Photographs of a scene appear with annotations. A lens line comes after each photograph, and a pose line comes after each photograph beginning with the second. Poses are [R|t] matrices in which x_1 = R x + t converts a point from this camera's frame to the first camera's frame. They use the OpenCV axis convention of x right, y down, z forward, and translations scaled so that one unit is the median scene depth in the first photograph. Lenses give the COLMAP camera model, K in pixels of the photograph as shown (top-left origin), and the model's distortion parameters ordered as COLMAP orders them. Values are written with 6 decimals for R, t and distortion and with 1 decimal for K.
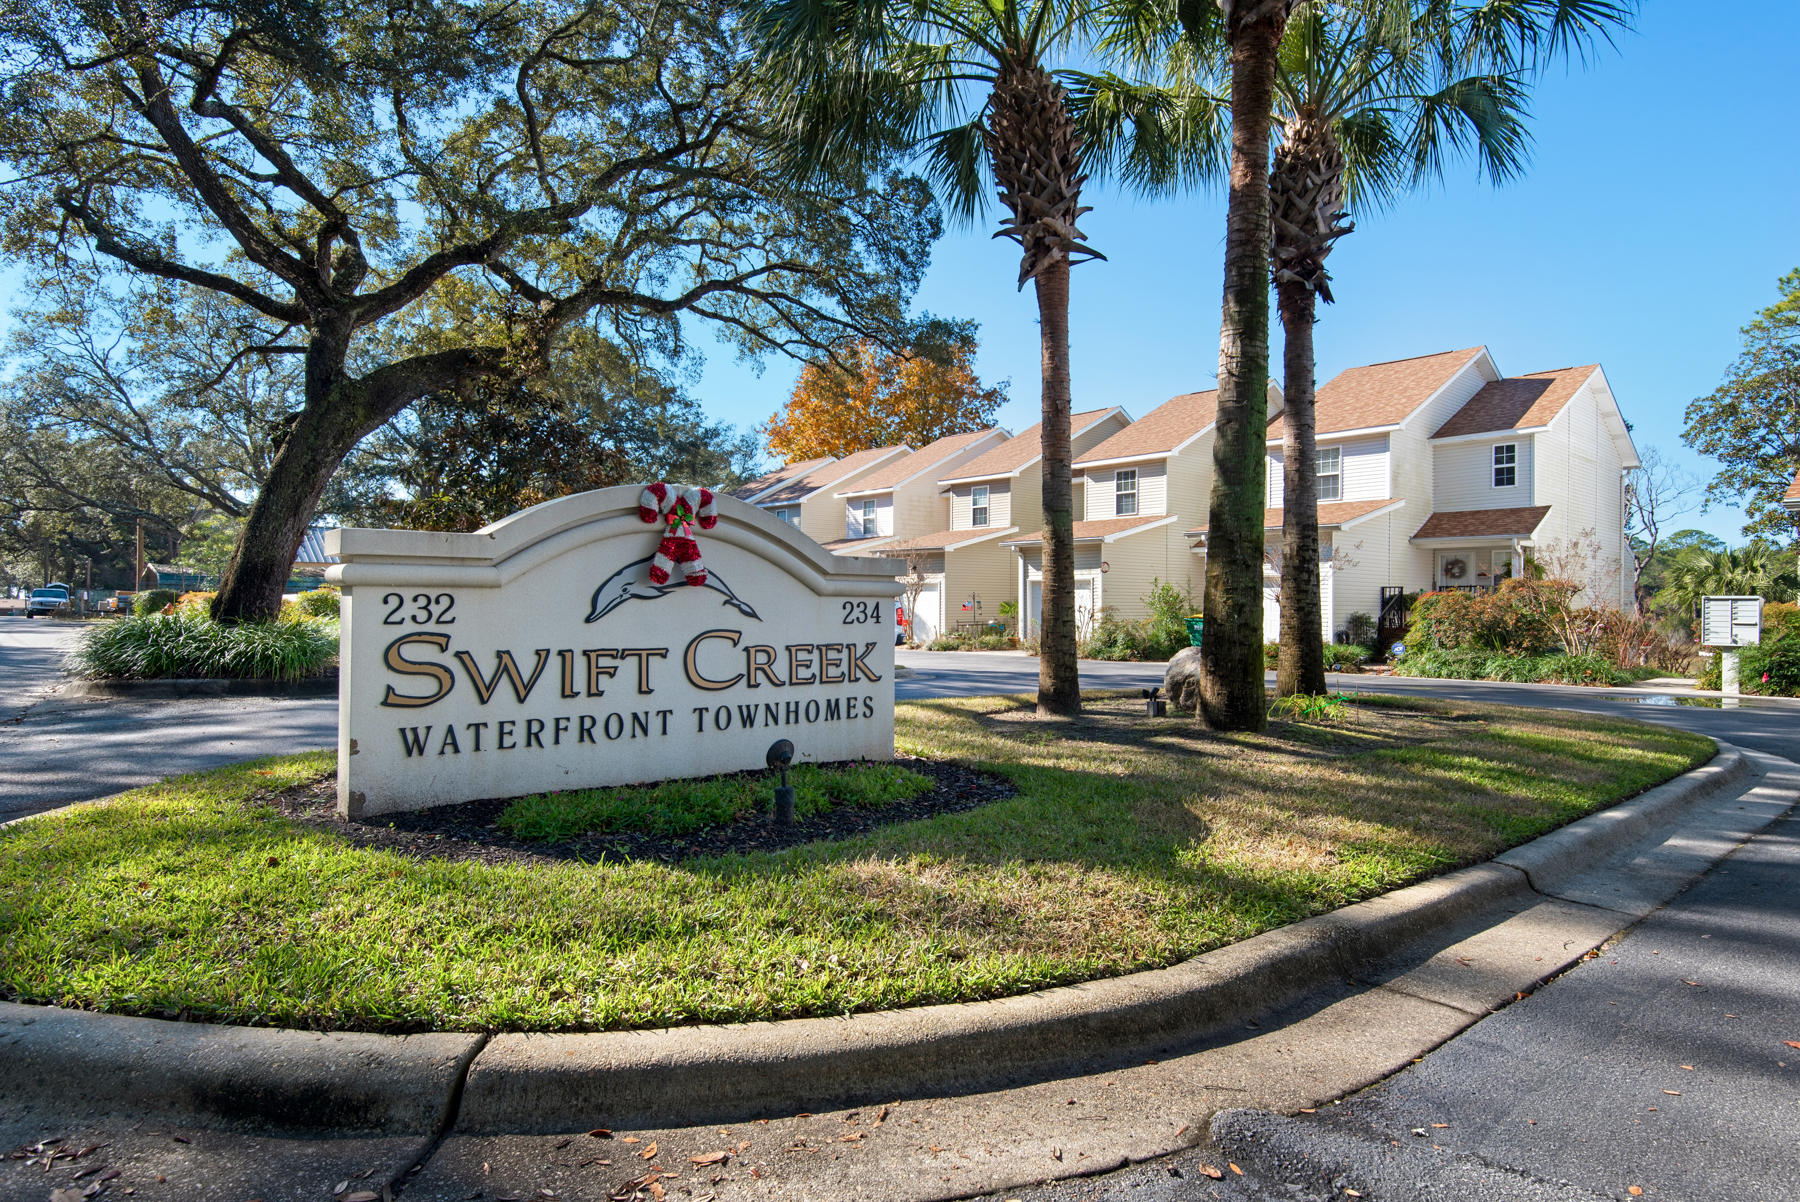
lens RADIAL K [[970.7, 0, 911.6], [0, 970.7, 601.5], [0, 0, 1]] dist [0.036658, -0.026863]
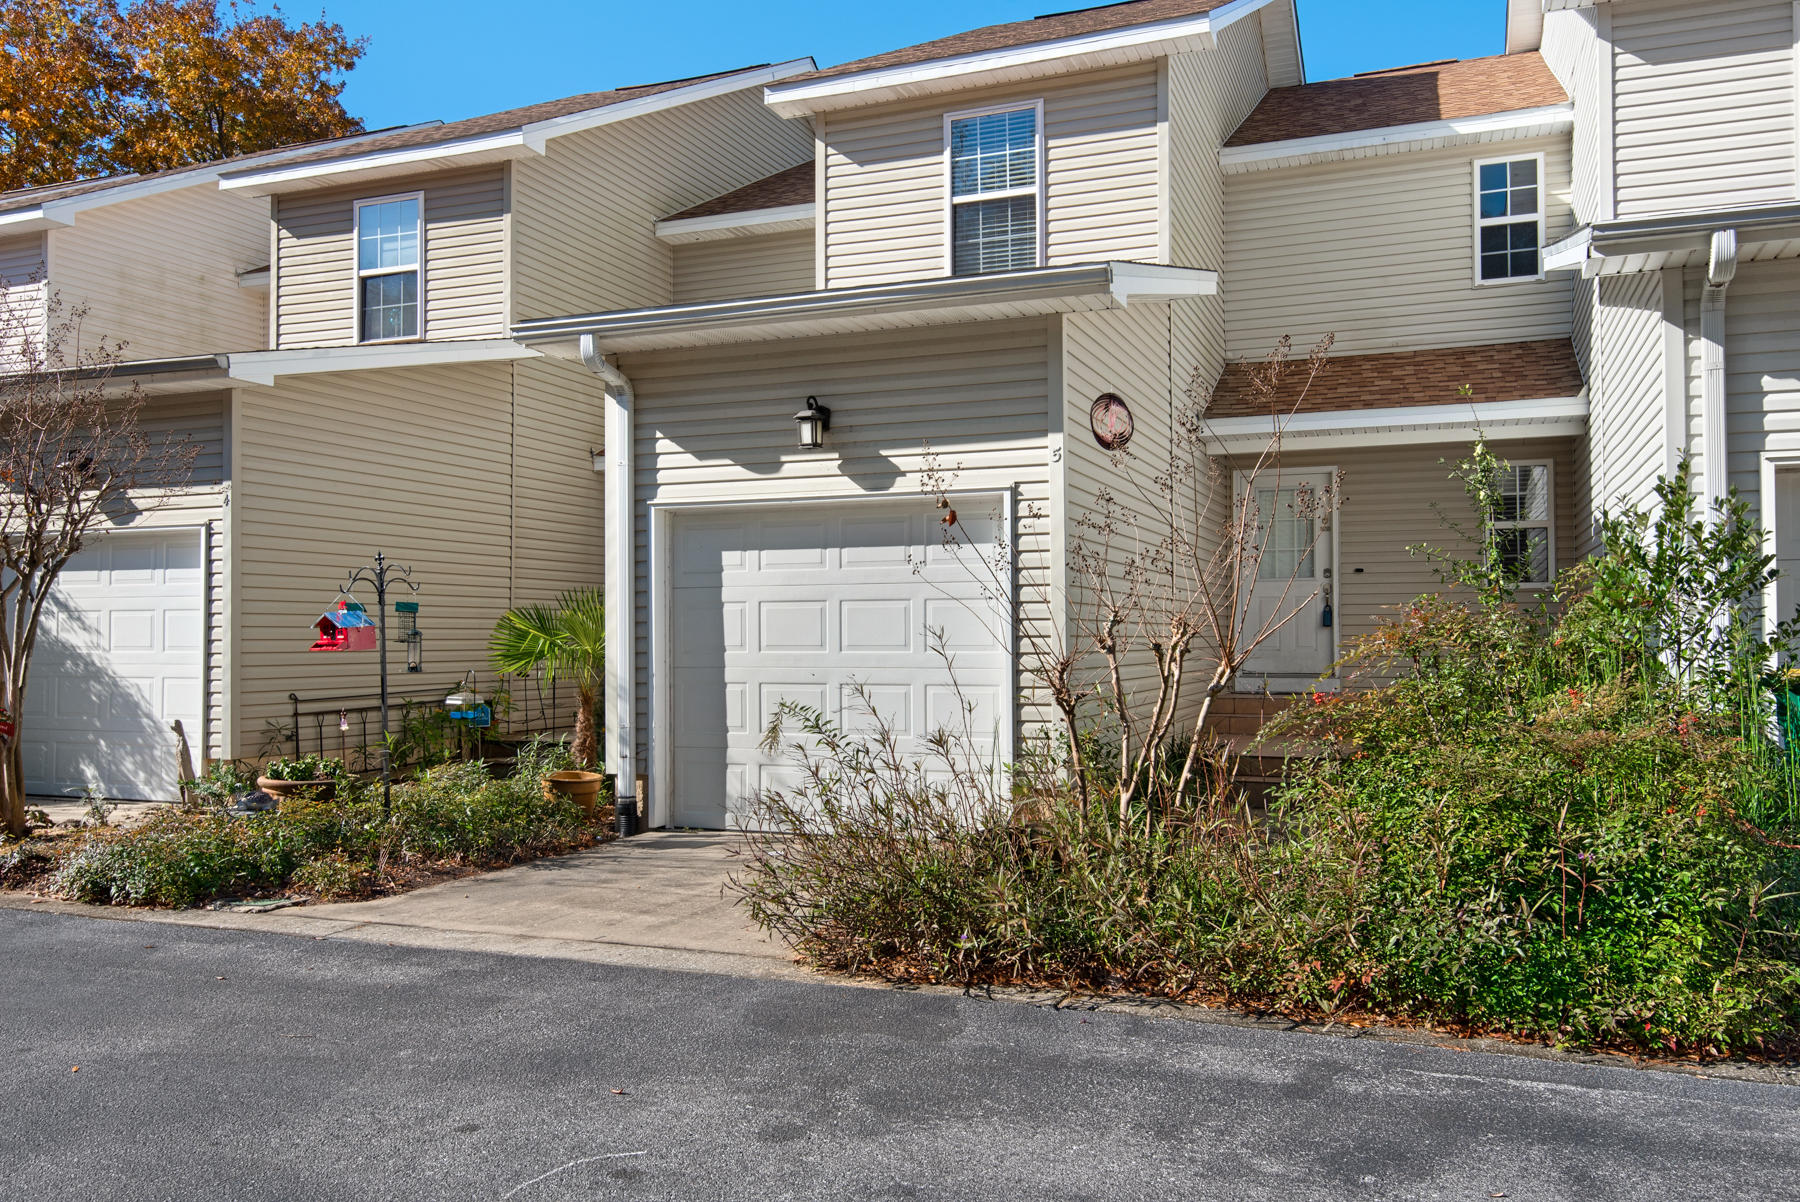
lens RADIAL K [[1405.6, 0, 900.0], [0, 1405.6, 601.0], [0, 0, 1]] dist [-0.001360, -0.000099]
pose [[0.902049, 0.008040, 0.431559, 0.035022], [0.003850, 0.999637, -0.026672, 0.006793], [-0.431616, 0.025721, 0.901690, 0.667181]]
